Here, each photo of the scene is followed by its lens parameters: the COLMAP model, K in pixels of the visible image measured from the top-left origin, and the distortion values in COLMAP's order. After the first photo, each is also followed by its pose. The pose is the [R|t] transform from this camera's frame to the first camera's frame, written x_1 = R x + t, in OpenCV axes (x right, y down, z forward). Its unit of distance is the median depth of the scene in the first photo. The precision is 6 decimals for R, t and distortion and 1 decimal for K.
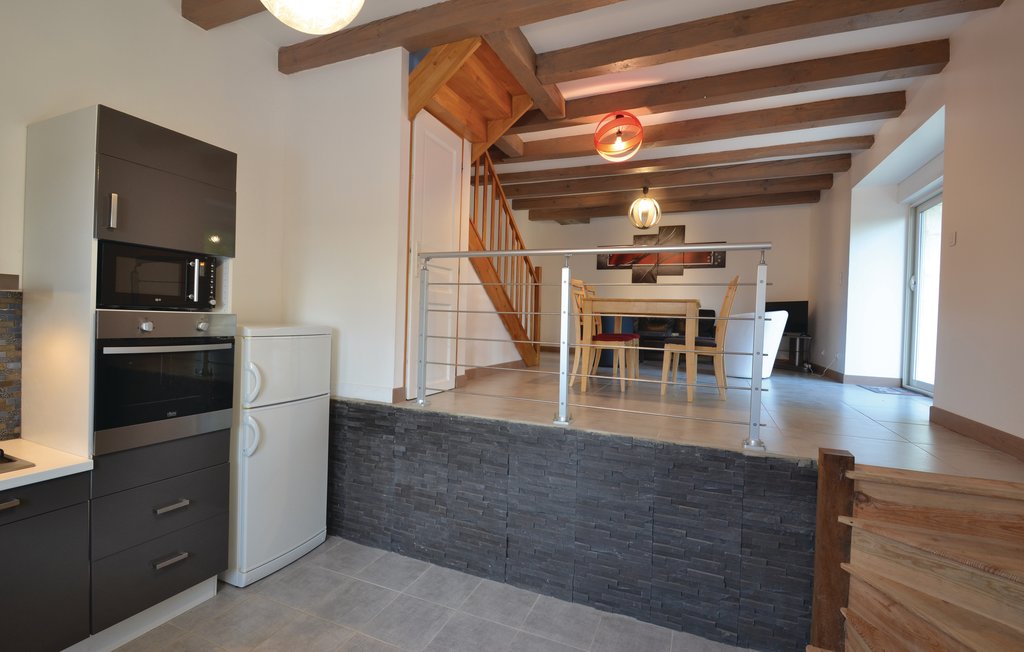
lens RADIAL K [[458.8, 0, 512.0], [0, 458.8, 326.0], [0, 0, 1]] dist [-0.014039, -0.000025]
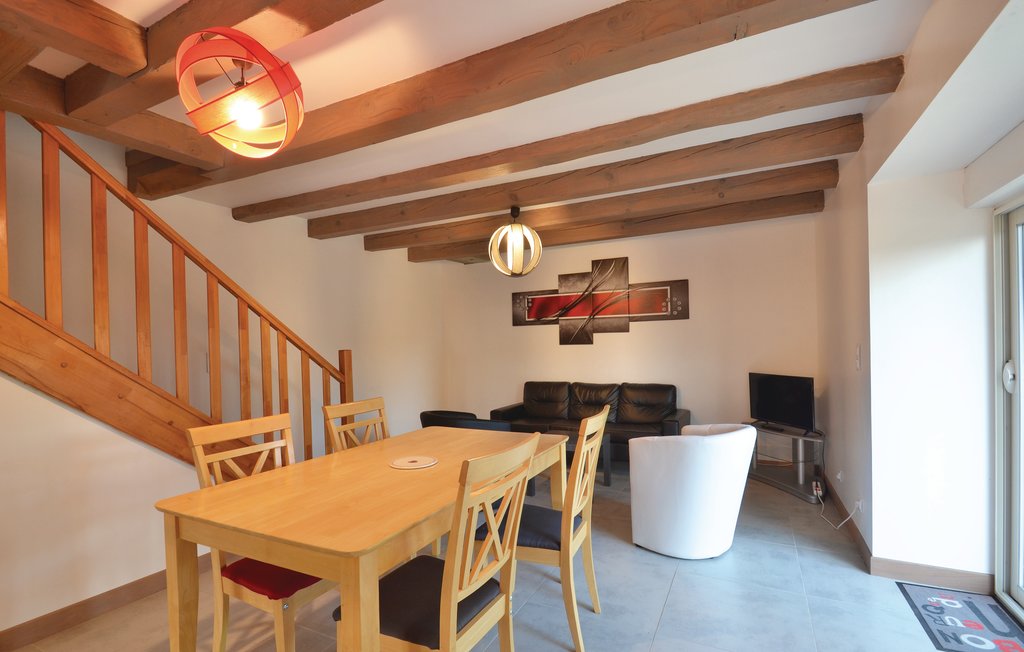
lens RADIAL K [[481.8, 0, 512.2], [0, 481.8, 351.2], [0, 0, 1]] dist [0.001235, -0.012195]
pose [[0.996959, -0.050474, -0.059371, 0.294827], [0.050148, 0.998717, -0.006971, -0.104196], [0.059647, 0.003973, 0.998212, 0.350835]]
